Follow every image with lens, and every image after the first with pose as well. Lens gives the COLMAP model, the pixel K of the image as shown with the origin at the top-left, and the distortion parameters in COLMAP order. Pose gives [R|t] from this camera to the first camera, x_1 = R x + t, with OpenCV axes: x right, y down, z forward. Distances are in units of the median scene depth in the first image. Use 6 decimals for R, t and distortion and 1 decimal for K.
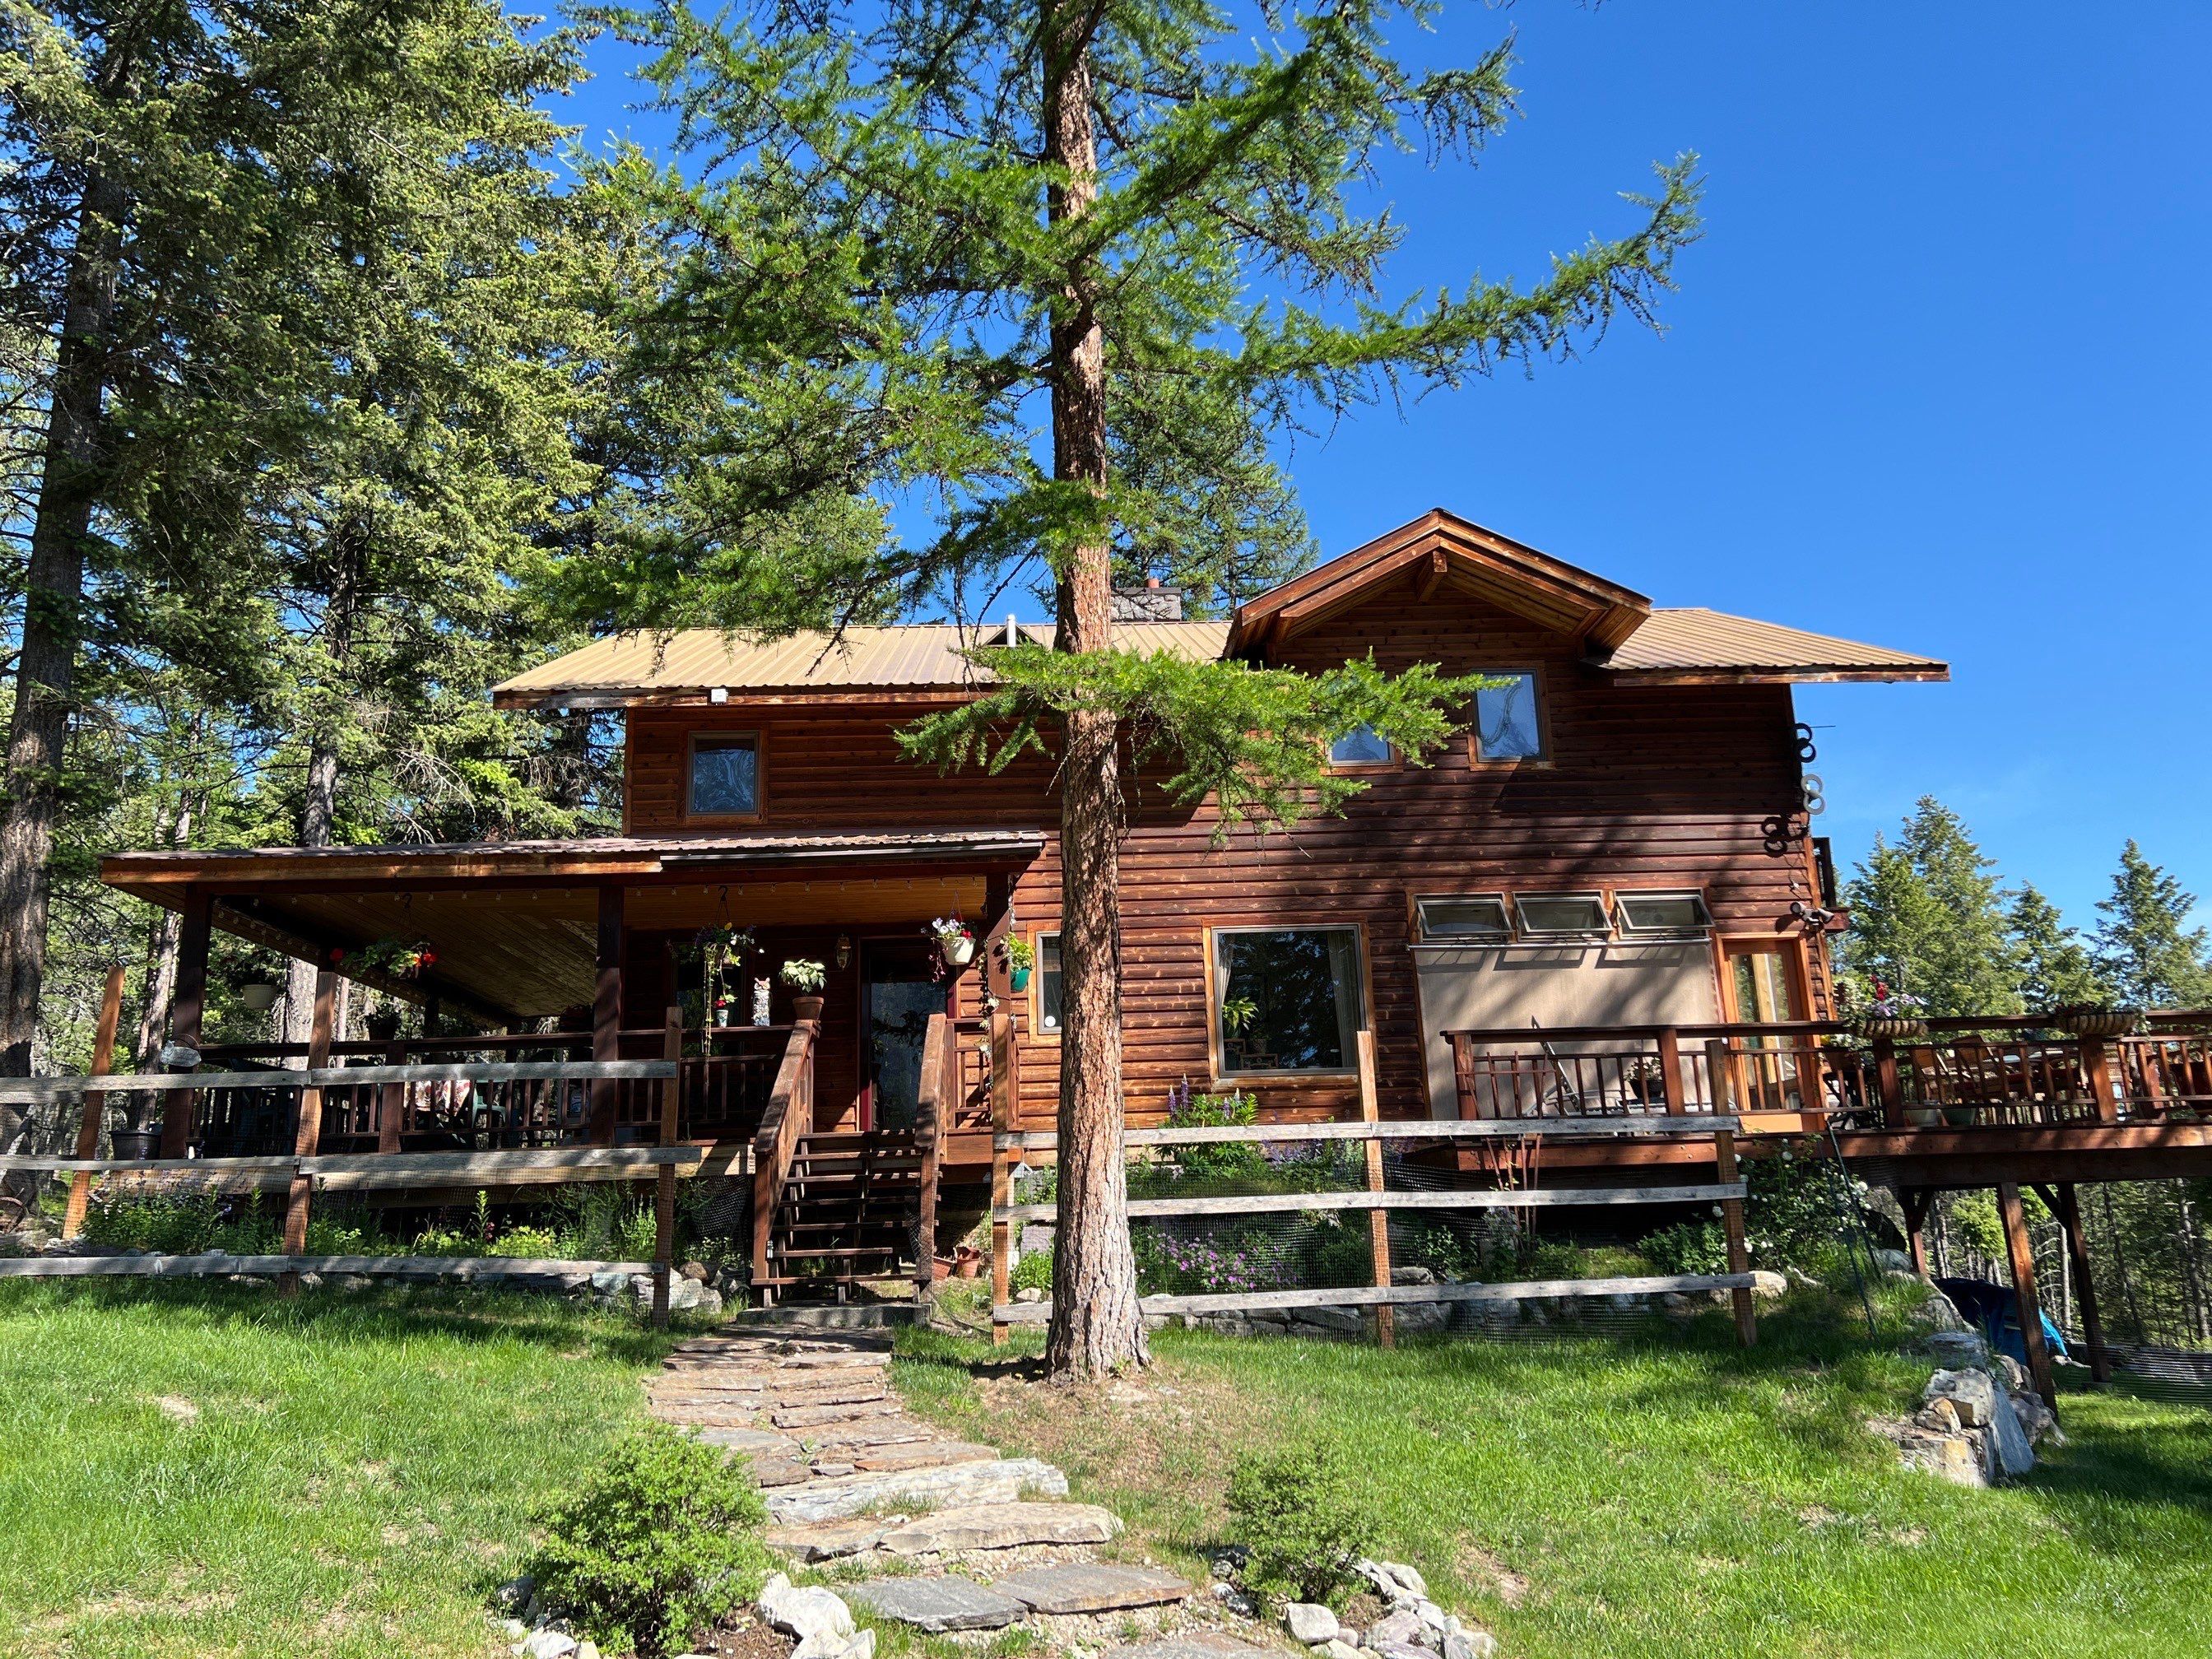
lens RADIAL K [[1567.4, 0, 1104.2], [0, 1567.4, 822.0], [0, 0, 1]] dist [0.002662, 0.015078]
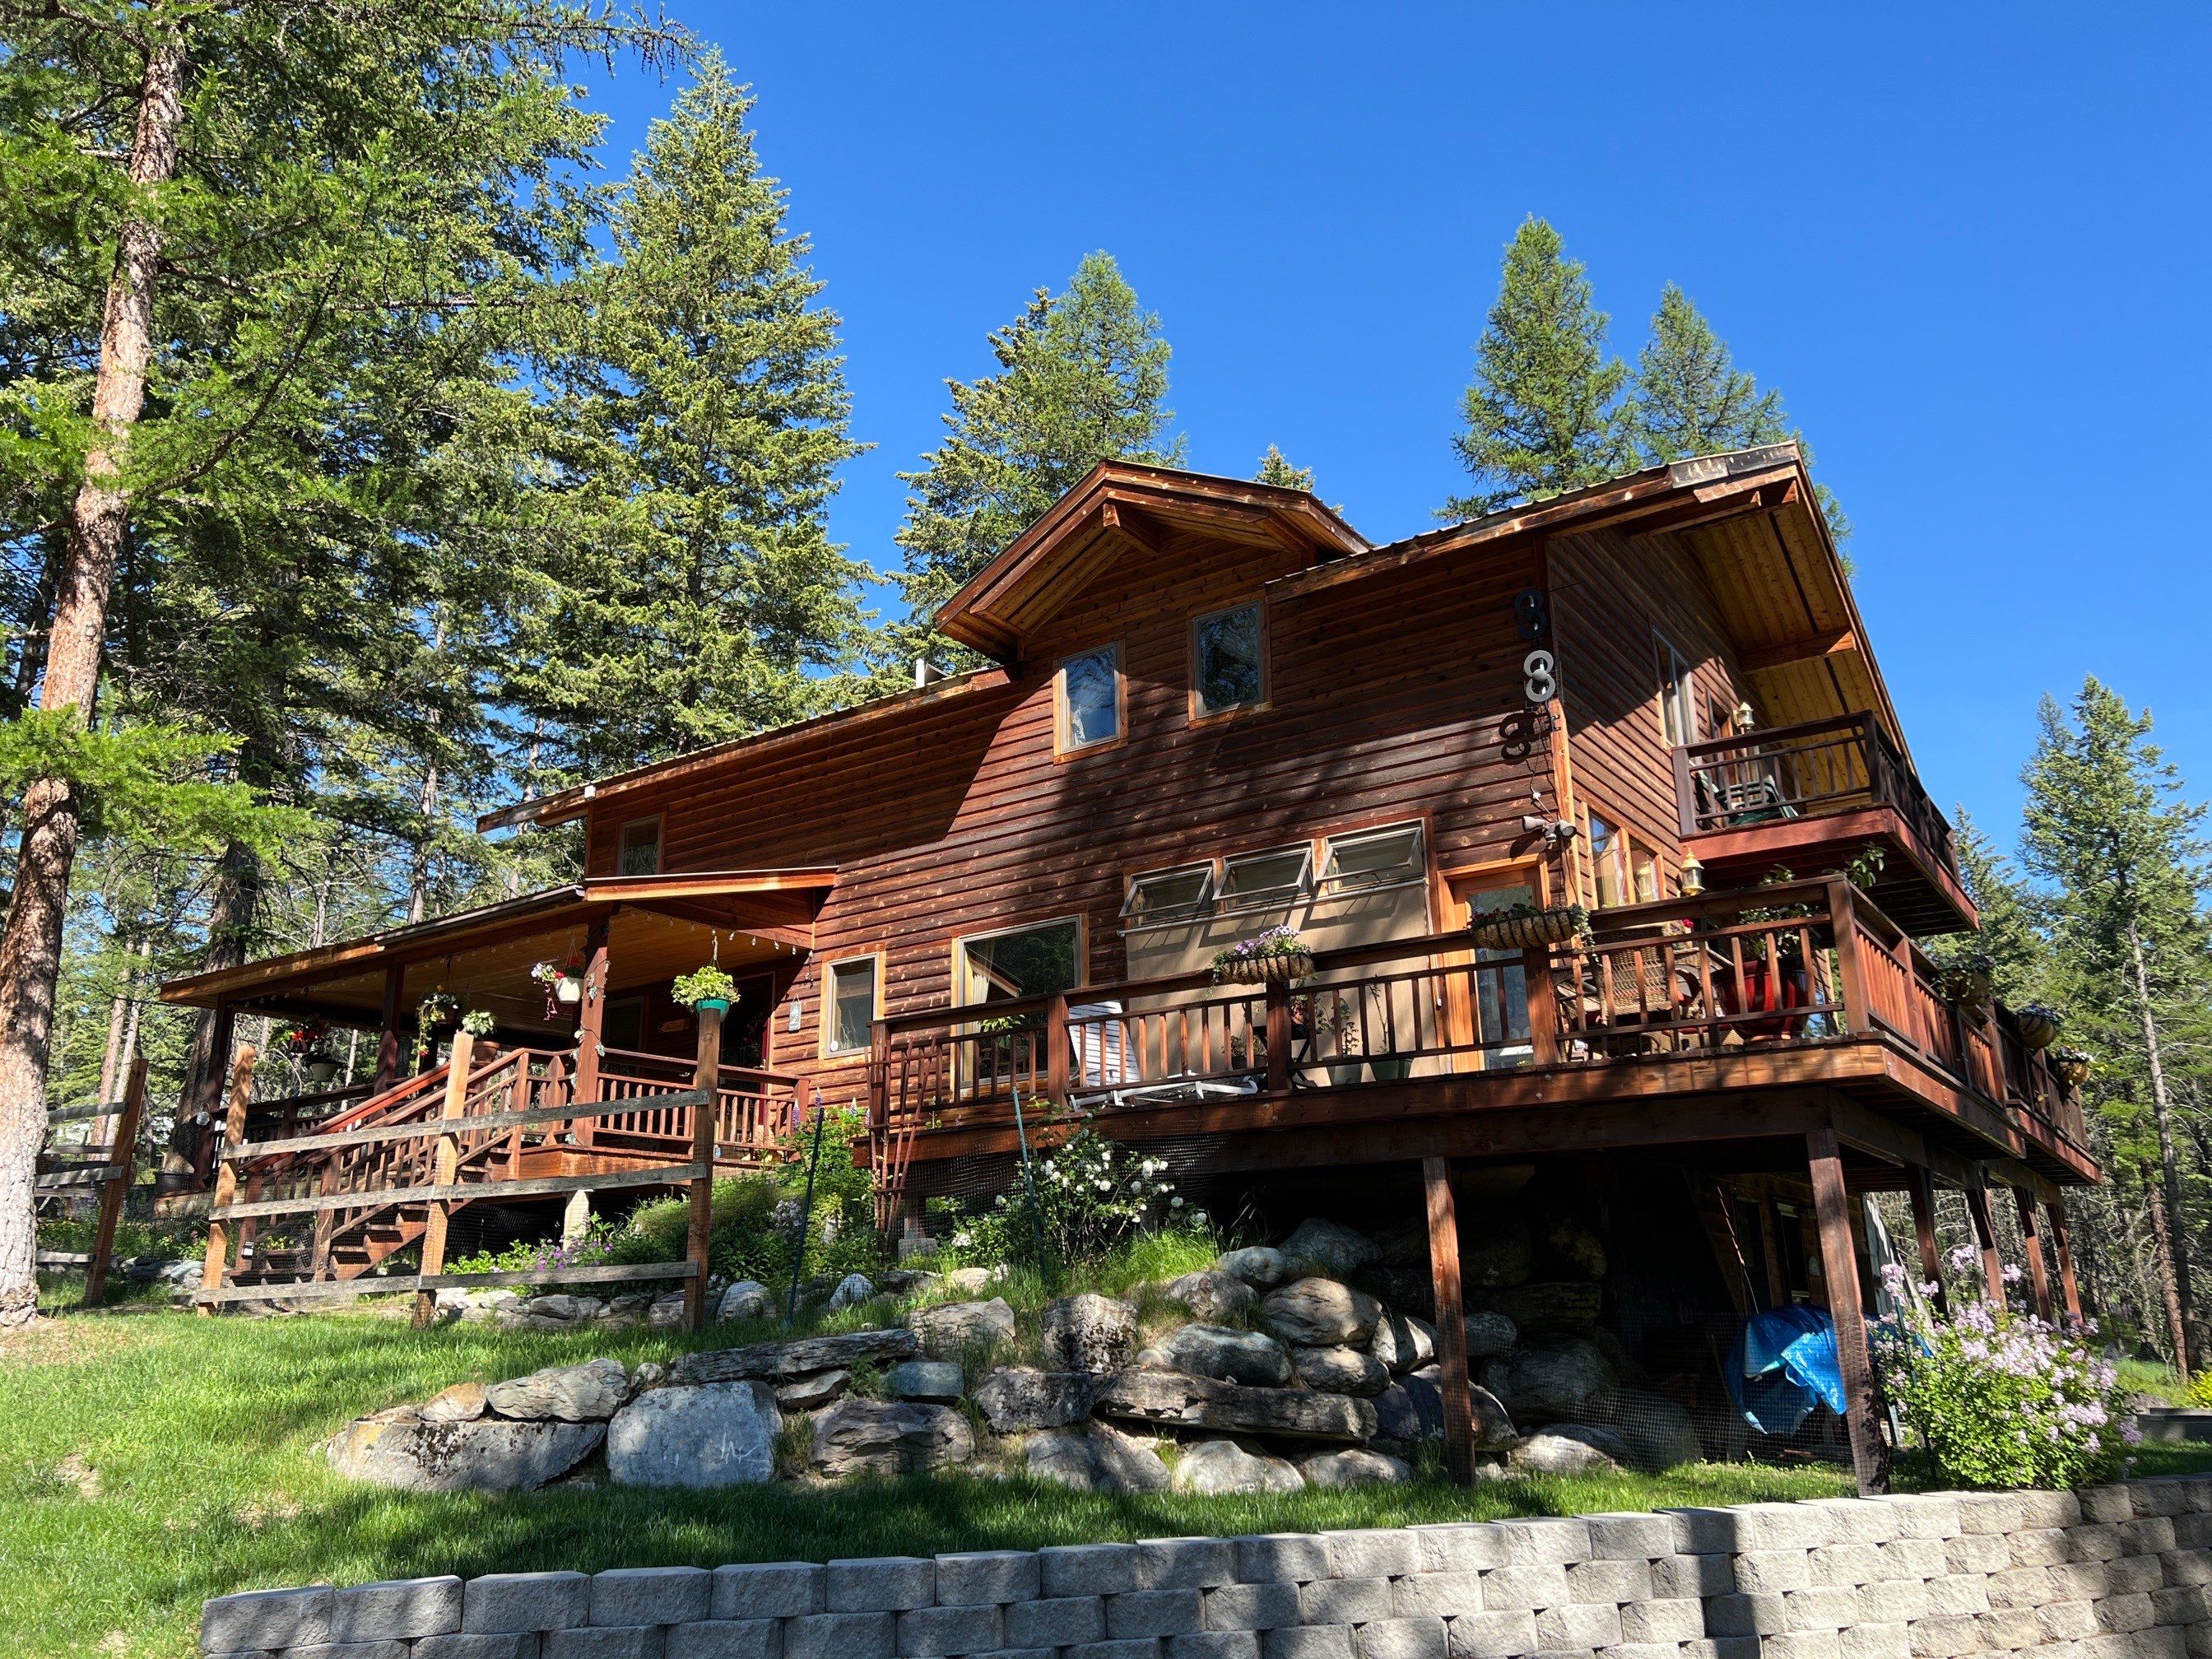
lens RADIAL K [[1567.4, 0, 1107.0], [0, 1567.4, 837.5], [0, 0, 1]] dist [0.002662, 0.015078]
pose [[0.824798, -0.153793, -0.544111, 0.687322], [0.137650, 0.987962, -0.070589, 0.087012], [0.548417, -0.016676, 0.836039, 0.225229]]
